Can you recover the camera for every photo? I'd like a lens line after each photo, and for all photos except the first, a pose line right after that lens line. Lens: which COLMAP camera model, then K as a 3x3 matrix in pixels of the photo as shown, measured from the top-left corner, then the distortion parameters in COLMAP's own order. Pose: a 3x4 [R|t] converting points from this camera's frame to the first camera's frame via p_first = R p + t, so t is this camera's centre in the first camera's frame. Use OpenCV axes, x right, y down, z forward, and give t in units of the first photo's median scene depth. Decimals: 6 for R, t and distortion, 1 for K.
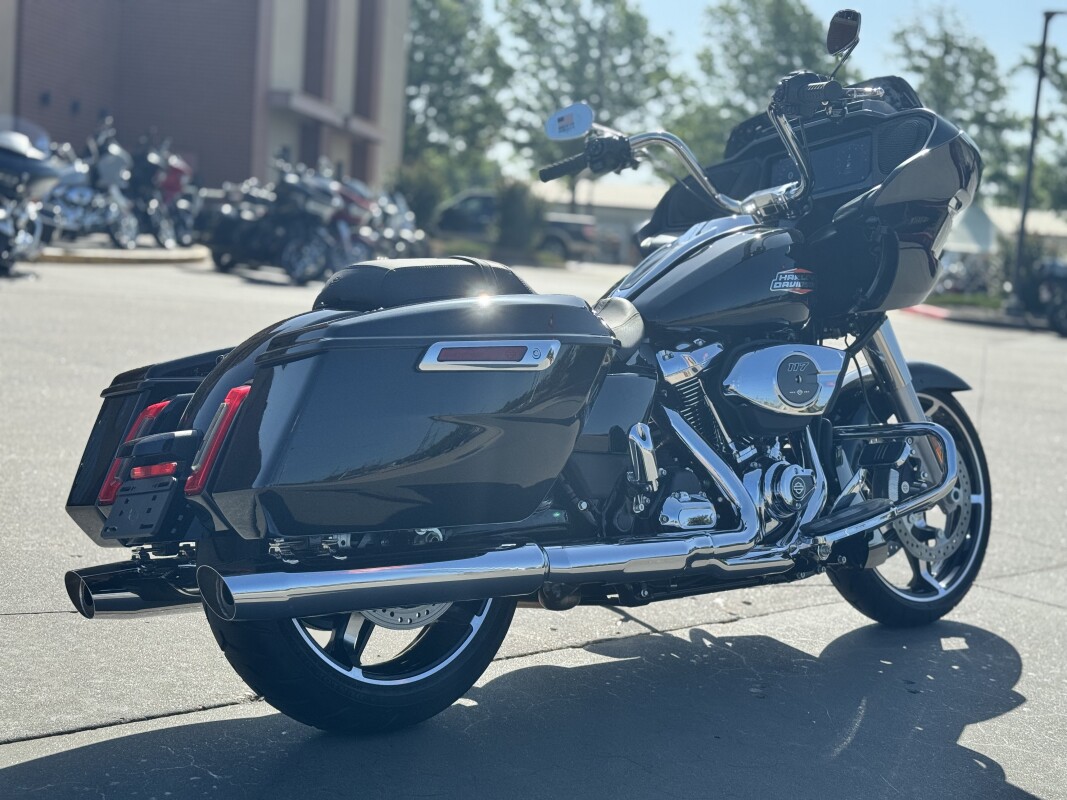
lens RADIAL K [[1493.0, 0, 533.5], [0, 1493.0, 400.0], [0, 0, 1]] dist [0.349227, 0.023861]
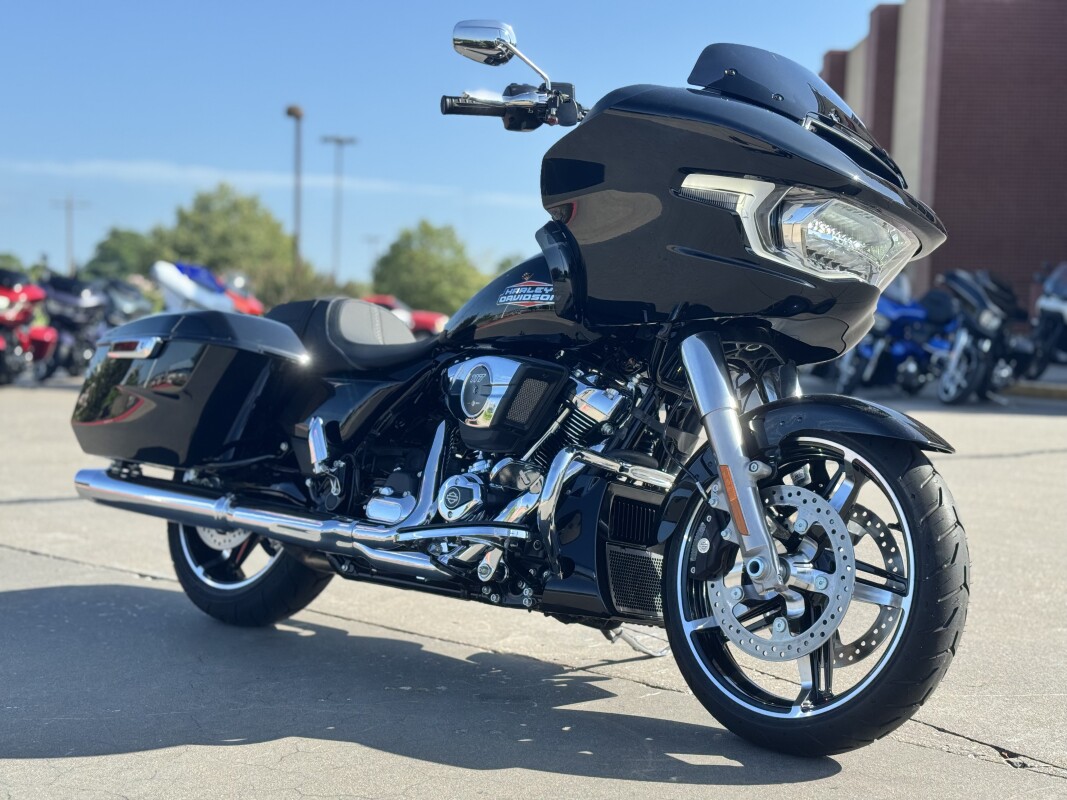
lens RADIAL K [[1493.0, 0, 533.5], [0, 1493.0, 400.0], [0, 0, 1]] dist [0.349227, 0.023861]
pose [[0.103099, -0.036203, -0.994012, 1.157677], [-0.124022, 0.991071, -0.048959, 0.036214], [0.986909, 0.128327, 0.097688, 0.942544]]
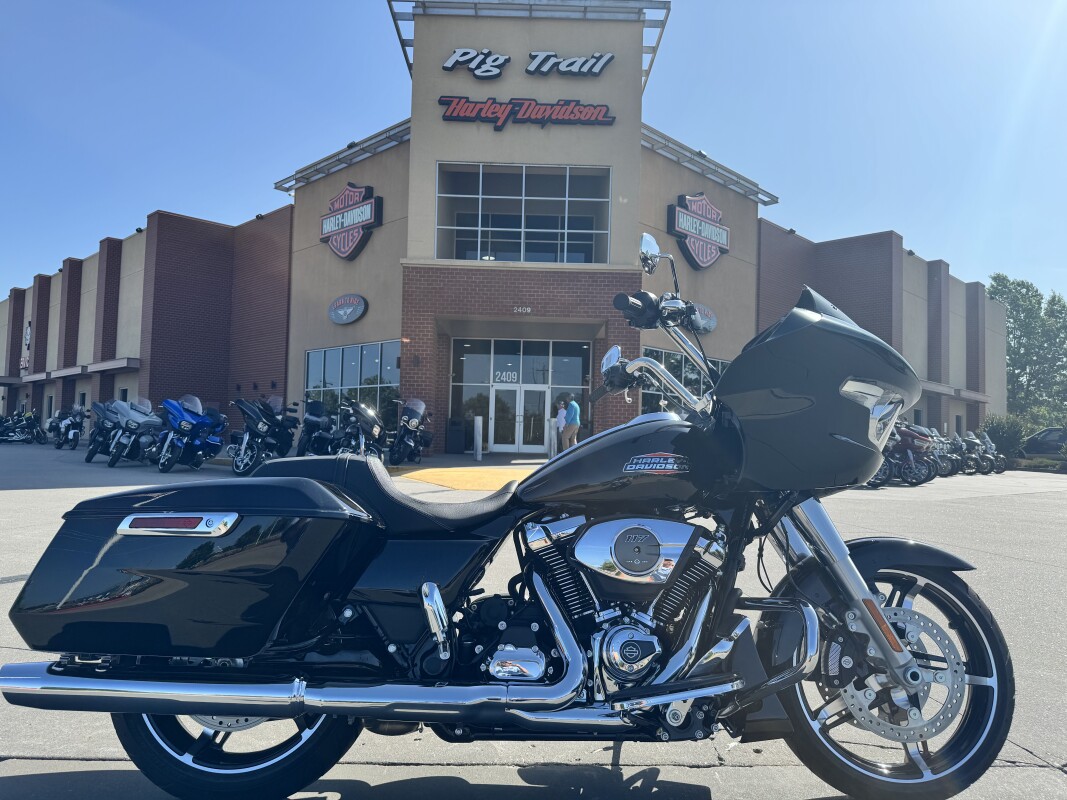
lens RADIAL K [[756.0, 0, 533.5], [0, 756.0, 400.0], [0, 0, 1]] dist [0.033249, -0.004578]
pose [[0.771642, -0.095409, -0.628860, 0.482087], [-0.030403, 0.982023, -0.186297, -0.016125], [0.635330, 0.162874, 0.754870, 0.507411]]
